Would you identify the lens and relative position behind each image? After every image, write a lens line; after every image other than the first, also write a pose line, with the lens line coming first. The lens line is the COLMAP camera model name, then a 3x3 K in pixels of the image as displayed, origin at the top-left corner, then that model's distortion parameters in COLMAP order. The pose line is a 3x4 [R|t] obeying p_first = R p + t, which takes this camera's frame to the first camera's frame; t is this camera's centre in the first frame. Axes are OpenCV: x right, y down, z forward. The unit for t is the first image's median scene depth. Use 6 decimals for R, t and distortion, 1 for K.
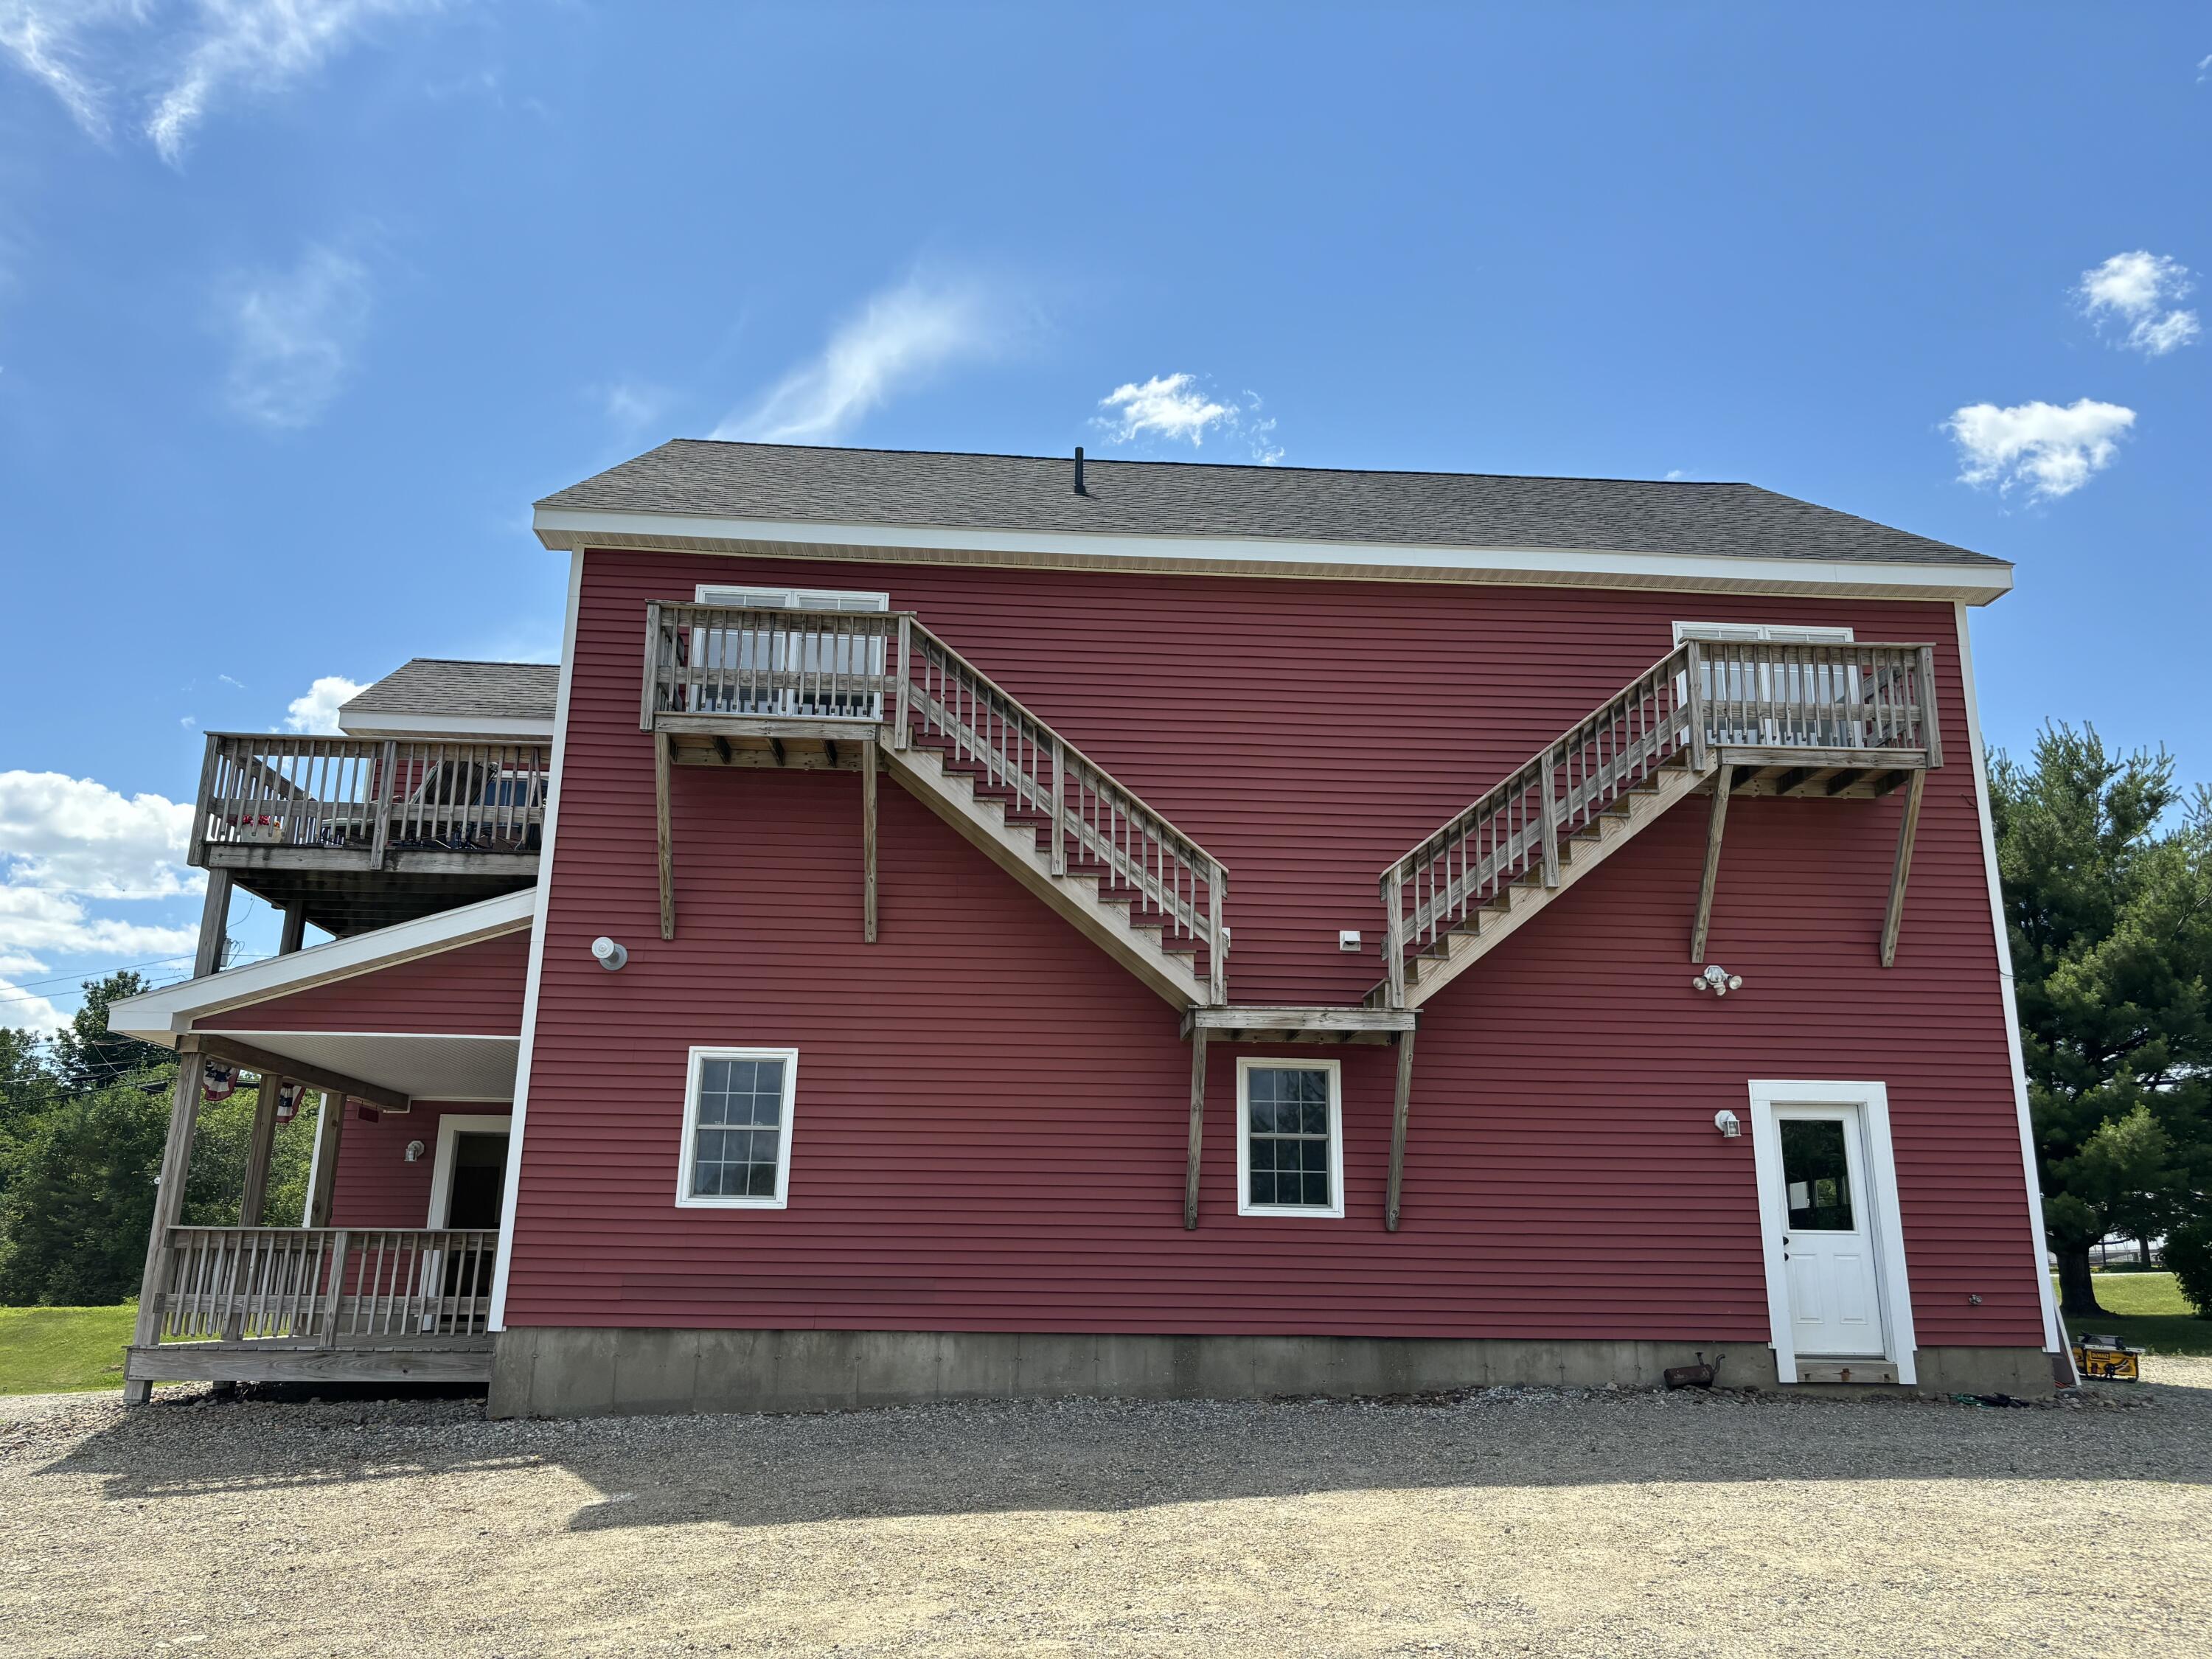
lens RADIAL K [[1665.1, 0, 1164.1], [0, 1665.1, 821.9], [0, 0, 1]] dist [0.050024, -0.055277]
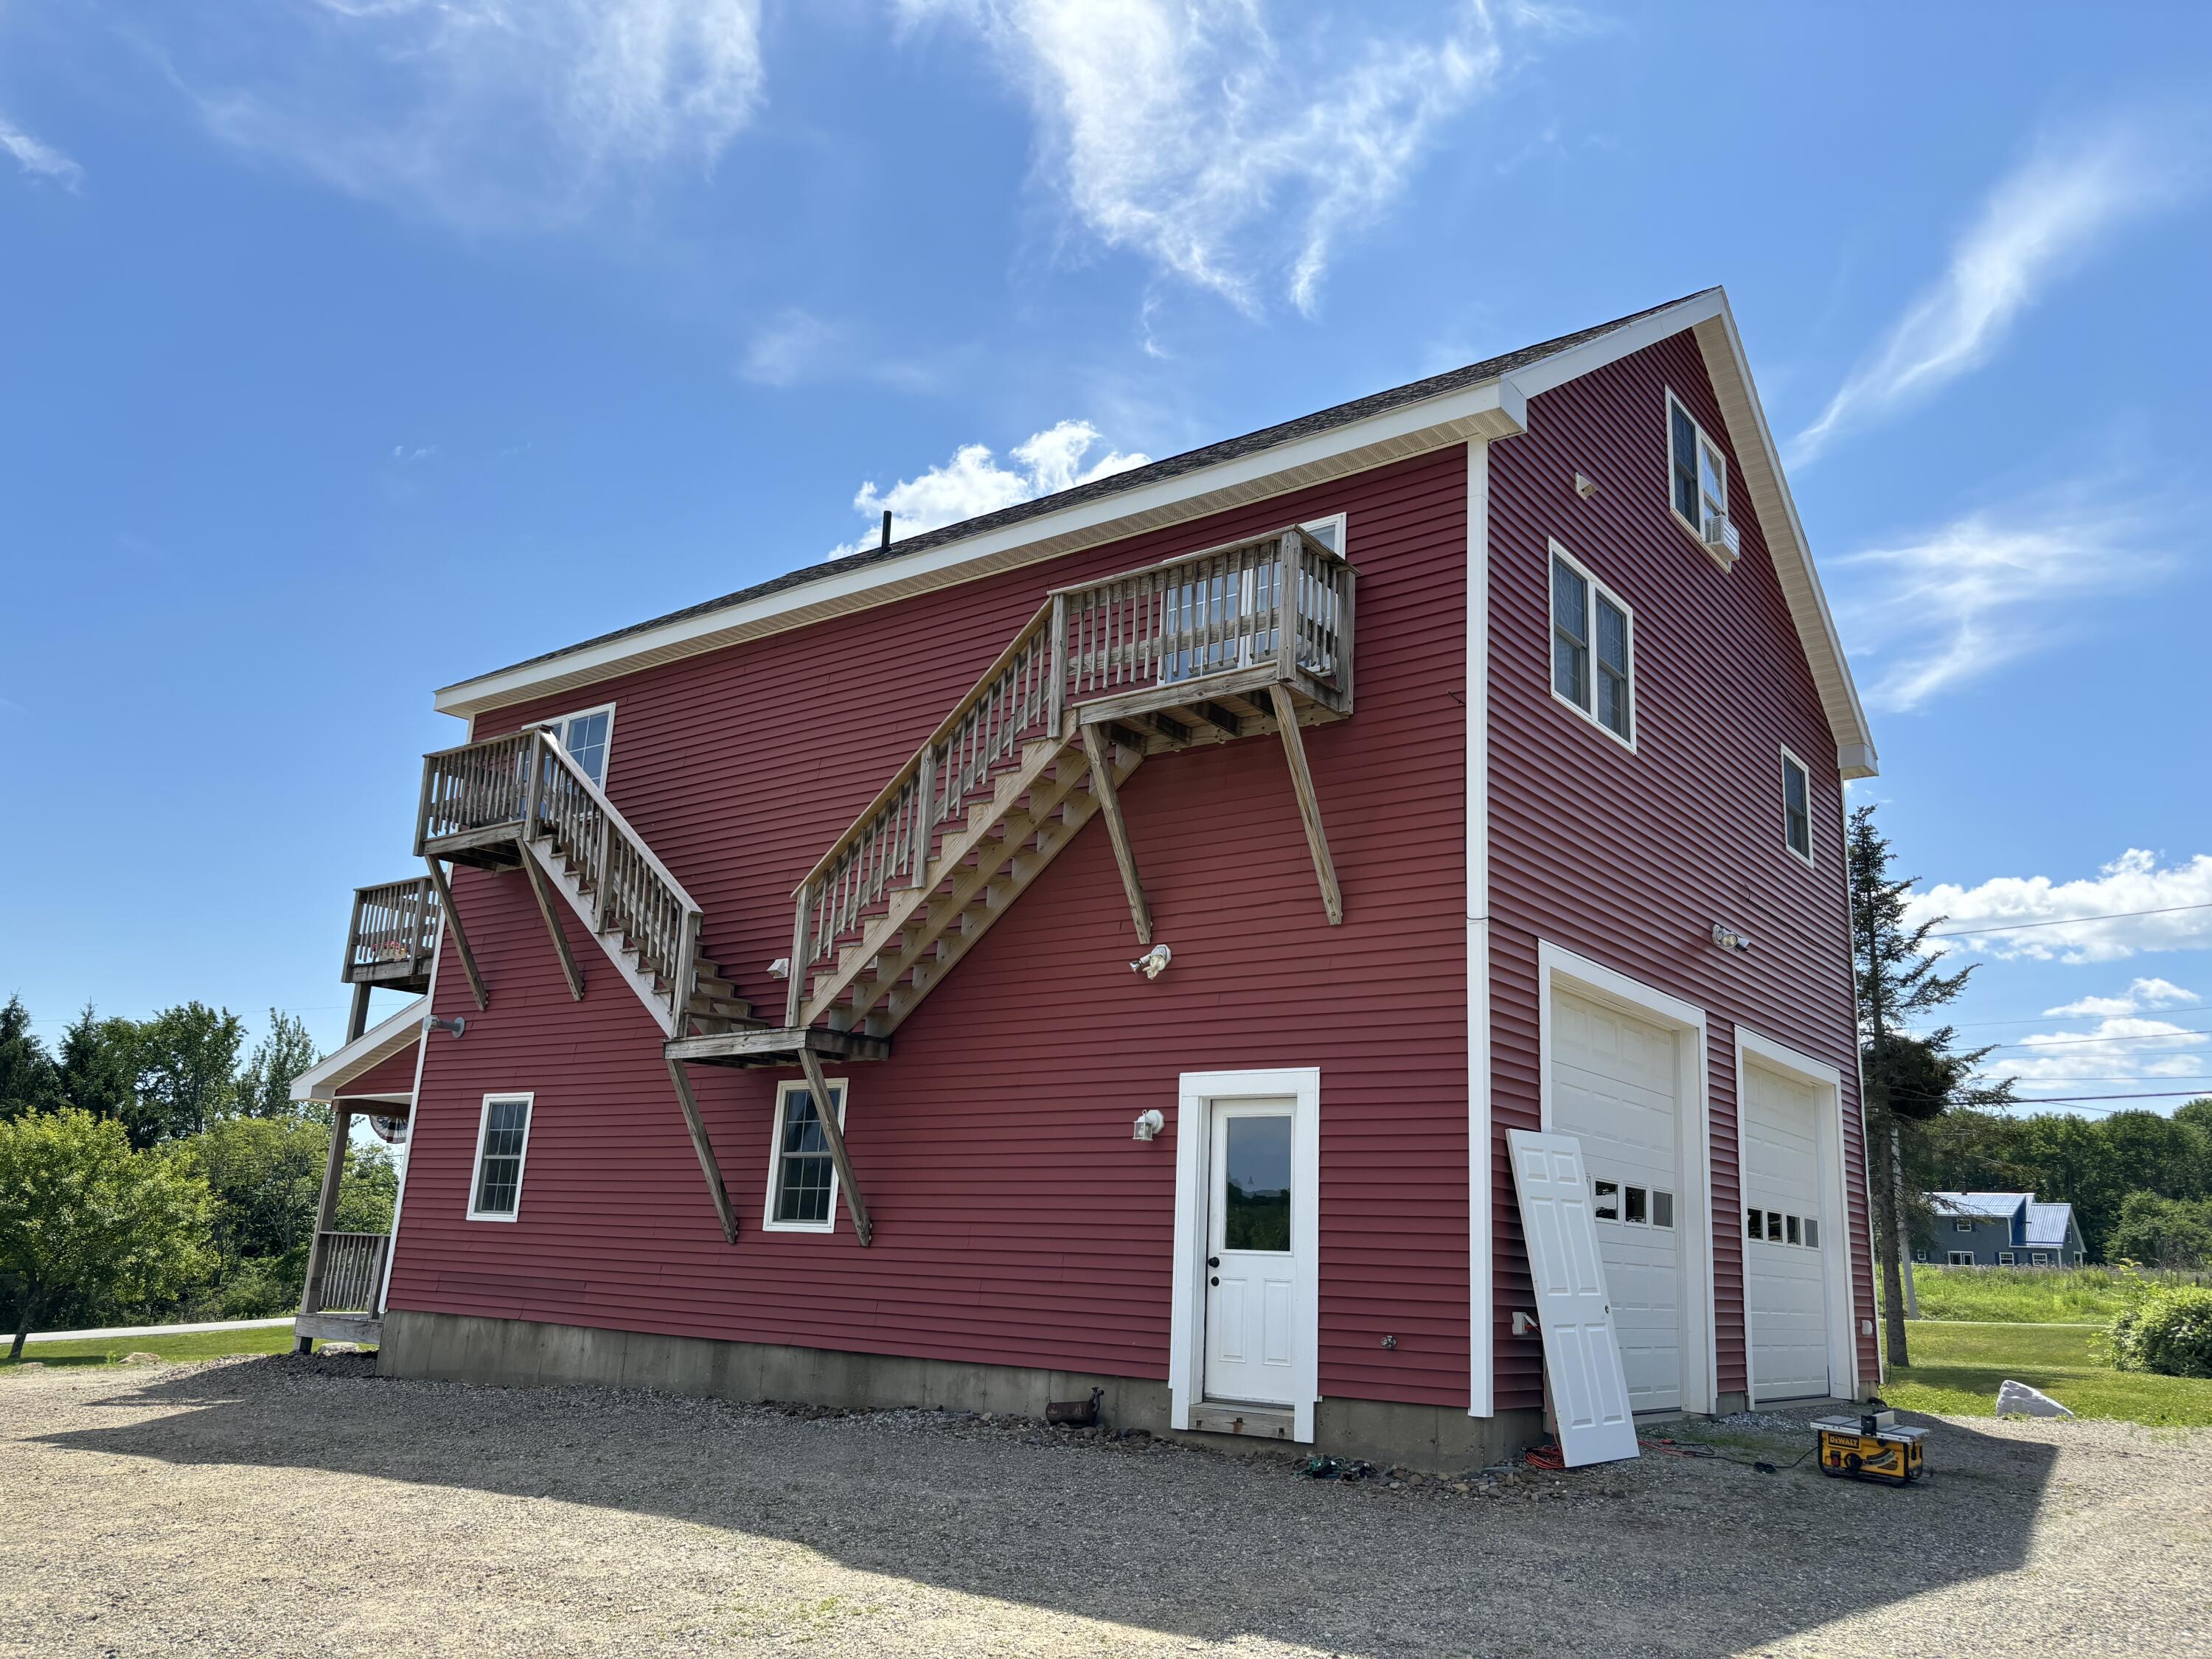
lens RADIAL K [[1665.1, 0, 1106.4], [0, 1665.1, 828.8], [0, 0, 1]] dist [0.050024, -0.055277]
pose [[0.755505, -0.145059, -0.638882, 0.932919], [0.145573, 0.987971, -0.052175, 0.071529], [0.638766, -0.053585, 0.767533, 0.339480]]
